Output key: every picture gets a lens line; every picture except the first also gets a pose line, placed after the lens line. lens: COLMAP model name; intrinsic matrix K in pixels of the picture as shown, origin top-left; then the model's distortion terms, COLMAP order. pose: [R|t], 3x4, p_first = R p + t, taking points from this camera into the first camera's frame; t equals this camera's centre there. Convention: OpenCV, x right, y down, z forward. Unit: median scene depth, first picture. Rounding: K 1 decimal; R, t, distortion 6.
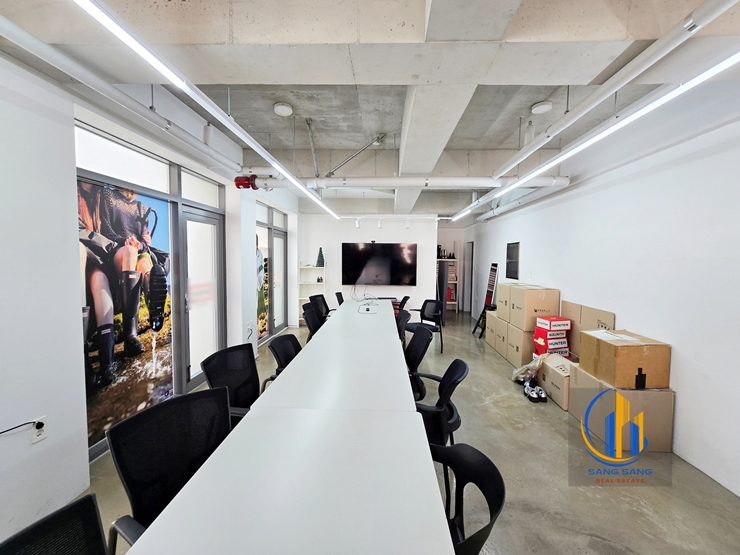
lens RADIAL K [[307.4, 0, 372.7], [0, 307.4, 277.0], [0, 0, 1]] dist [-0.000504, 0.000192]
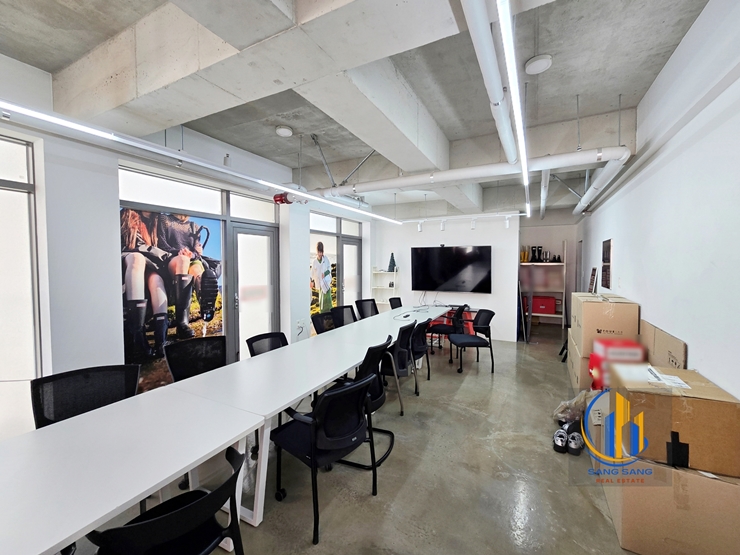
lens RADIAL K [[307.4, 0, 372.7], [0, 307.4, 277.0], [0, 0, 1]] dist [-0.000504, 0.000192]
pose [[0.905182, 0.008973, -0.424930, 0.482090], [-0.016197, 0.999779, -0.013391, -0.003247], [0.424716, 0.019004, 0.905127, 0.131896]]
